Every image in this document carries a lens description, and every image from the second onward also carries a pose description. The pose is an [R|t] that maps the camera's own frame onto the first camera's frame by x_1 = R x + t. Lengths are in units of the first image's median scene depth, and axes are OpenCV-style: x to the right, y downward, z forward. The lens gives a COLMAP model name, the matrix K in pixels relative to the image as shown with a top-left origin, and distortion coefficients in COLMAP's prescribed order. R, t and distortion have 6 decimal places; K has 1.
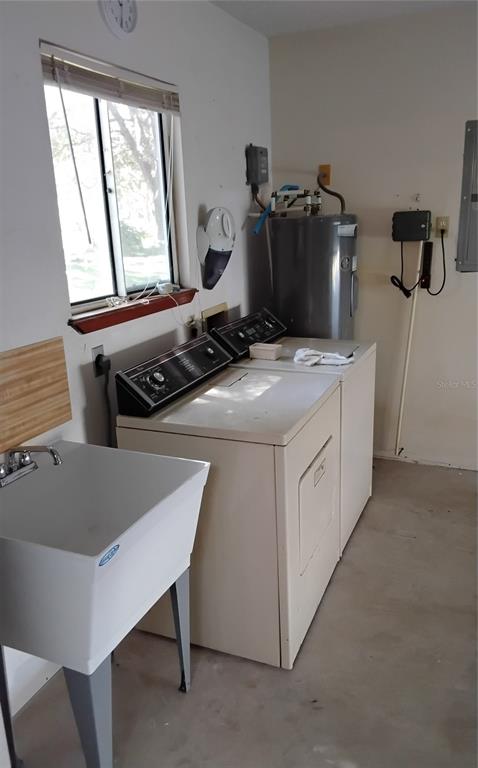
lens RADIAL K [[593.5, 0, 239.0], [0, 593.5, 384.0], [0, 0, 1]] dist [0.121611, -0.182777]
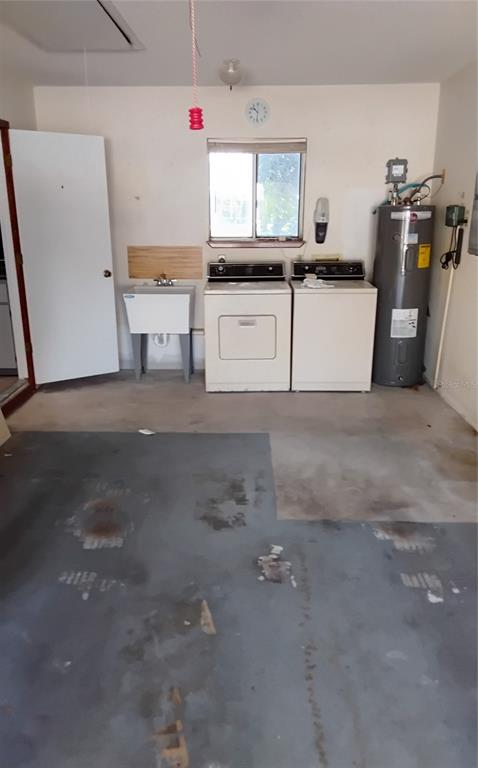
lens RADIAL K [[593.5, 0, 239.0], [0, 593.5, 384.0], [0, 0, 1]] dist [0.121611, -0.182777]
pose [[0.391450, 0.291685, -0.872747, 2.247808], [-0.265313, 0.943931, 0.196476, -0.067010], [0.881122, 0.154641, 0.446889, 0.042889]]
